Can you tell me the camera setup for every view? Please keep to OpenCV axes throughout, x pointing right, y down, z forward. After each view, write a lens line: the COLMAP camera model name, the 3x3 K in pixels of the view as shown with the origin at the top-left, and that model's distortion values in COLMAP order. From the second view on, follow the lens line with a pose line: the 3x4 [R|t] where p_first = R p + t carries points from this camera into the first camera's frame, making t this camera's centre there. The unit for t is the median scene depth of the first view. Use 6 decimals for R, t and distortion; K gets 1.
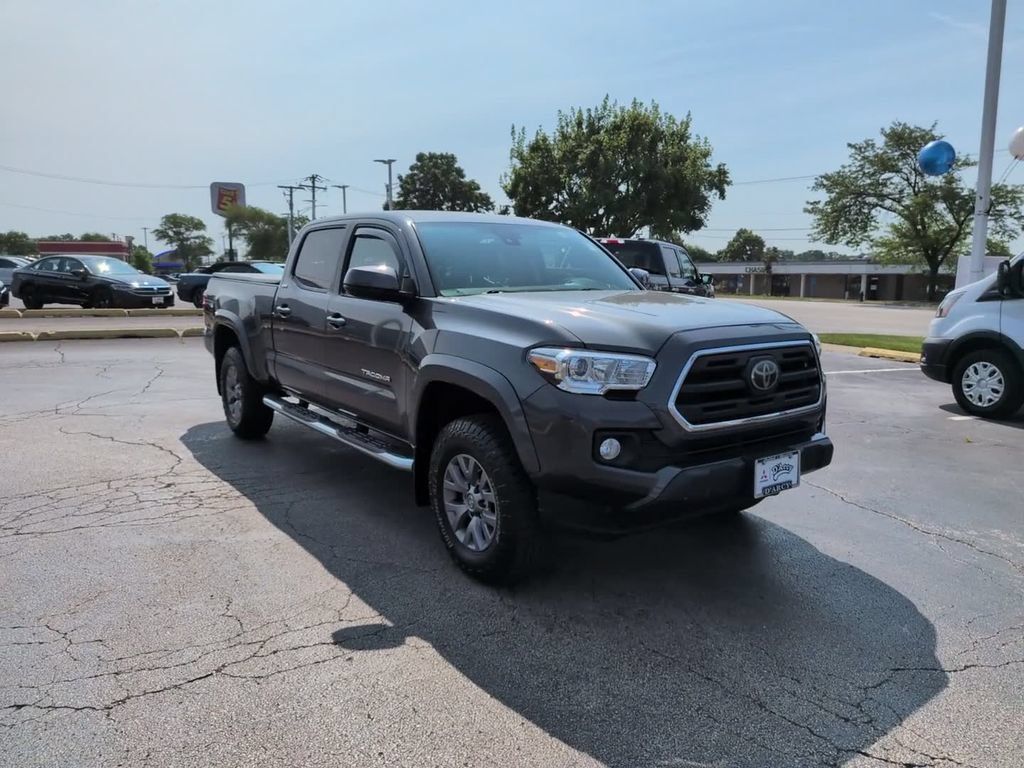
lens RADIAL K [[752.3, 0, 526.4], [0, 752.3, 398.8], [0, 0, 1]] dist [0.067481, -0.119721]
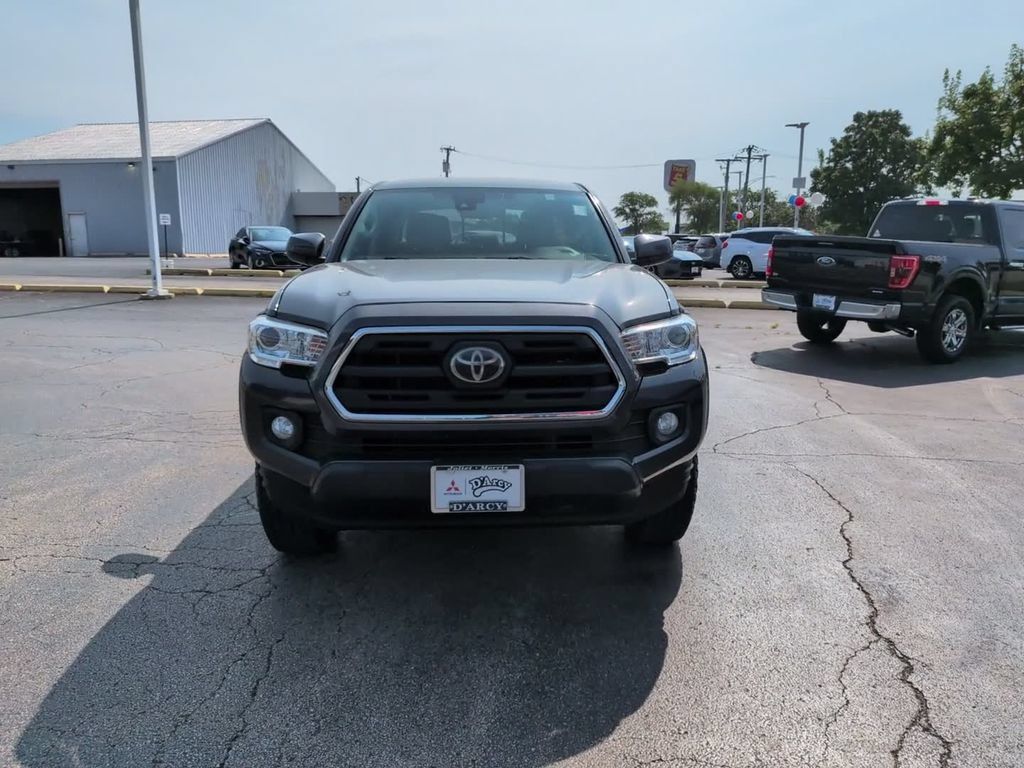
lens RADIAL K [[746.4, 0, 517.6], [0, 746.4, 388.1], [0, 0, 1]] dist [0.066853, -0.110277]
pose [[0.824106, 0.105435, -0.556537, 0.090805], [-0.093269, 0.994371, 0.050271, -0.005815], [0.558704, 0.010479, 0.829301, 0.041846]]
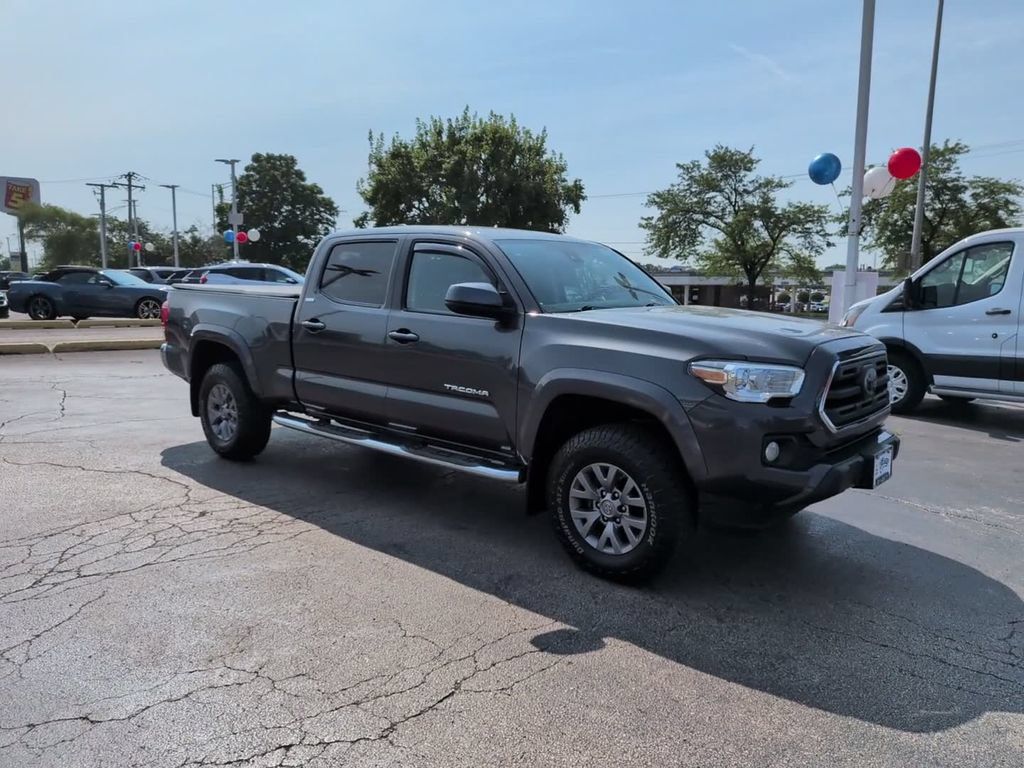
lens RADIAL K [[753.4, 0, 530.0], [0, 753.4, 406.2], [0, 0, 1]] dist [0.071995, -0.119623]
pose [[0.973135, -0.030558, 0.228197, -0.051559], [0.030874, 0.999521, 0.002187, -0.001413], [-0.228155, 0.004917, 0.973612, -0.000445]]
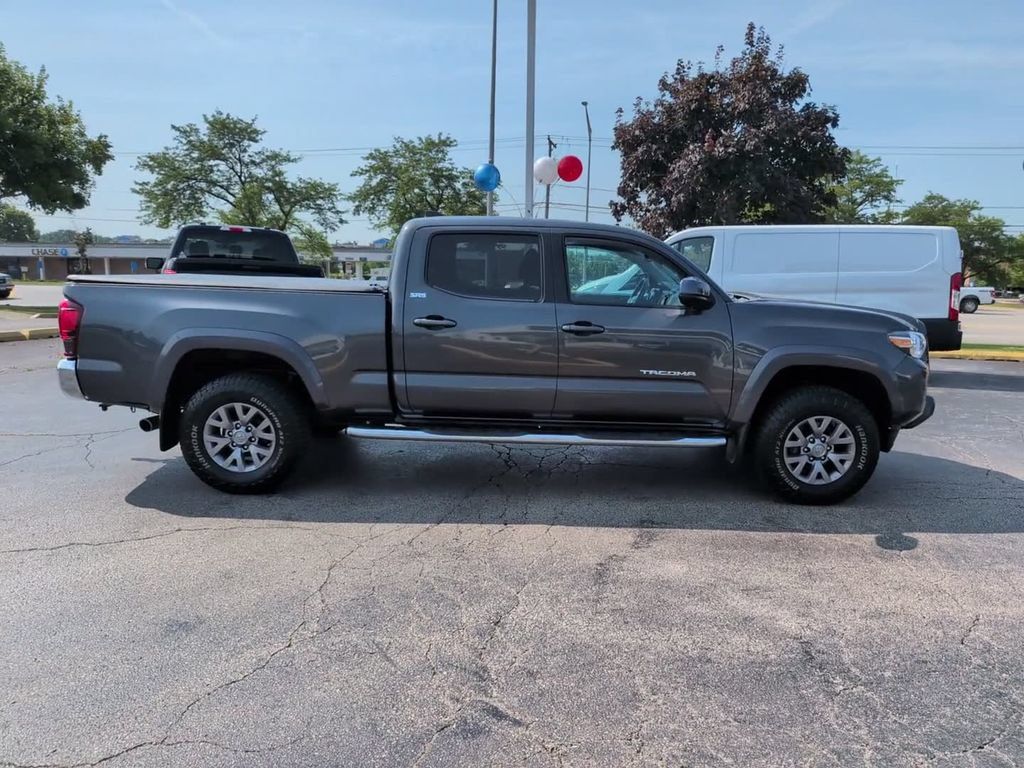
lens RADIAL K [[753.4, 0, 530.0], [0, 753.4, 406.2], [0, 0, 1]] dist [0.071995, -0.119623]
pose [[0.597556, -0.146045, 0.788415, -0.183182], [0.120591, 0.988458, 0.091703, -0.016690], [-0.792707, 0.040278, 0.608270, 0.070344]]
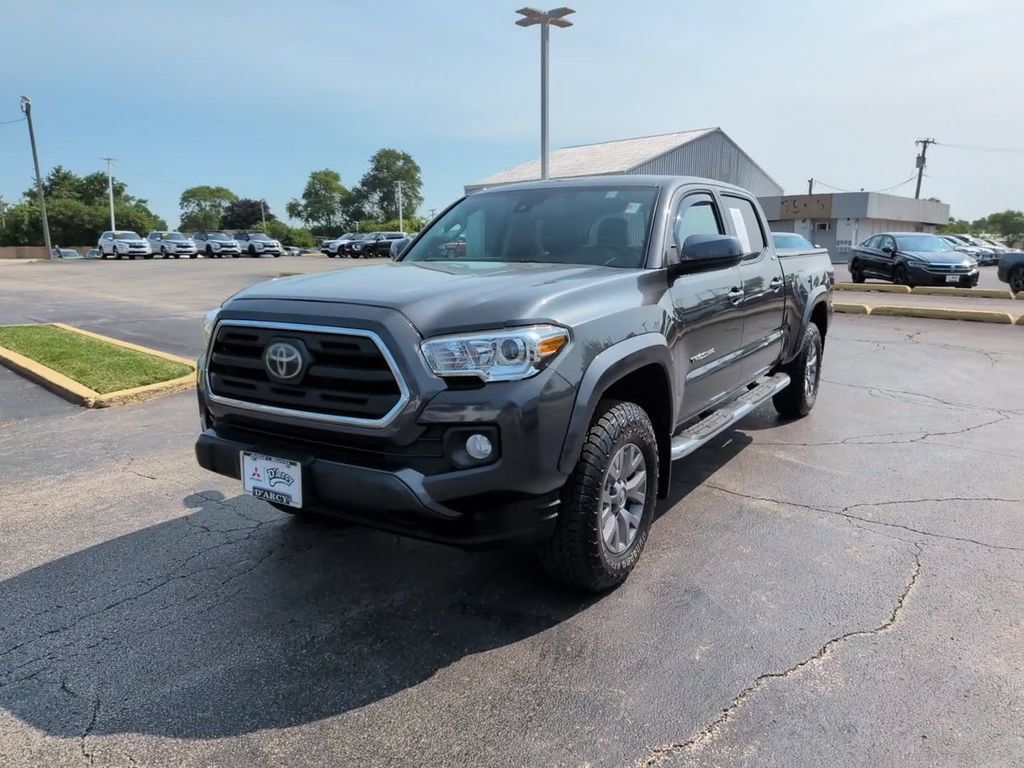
lens RADIAL K [[734.1, 0, 515.0], [0, 734.1, 398.6], [0, 0, 1]] dist [0.049157, -0.078702]
pose [[0.351090, 0.182194, -0.918445, 0.132708], [-0.153183, 0.978847, 0.135620, -0.016064], [0.923727, 0.093075, 0.371573, 0.107108]]
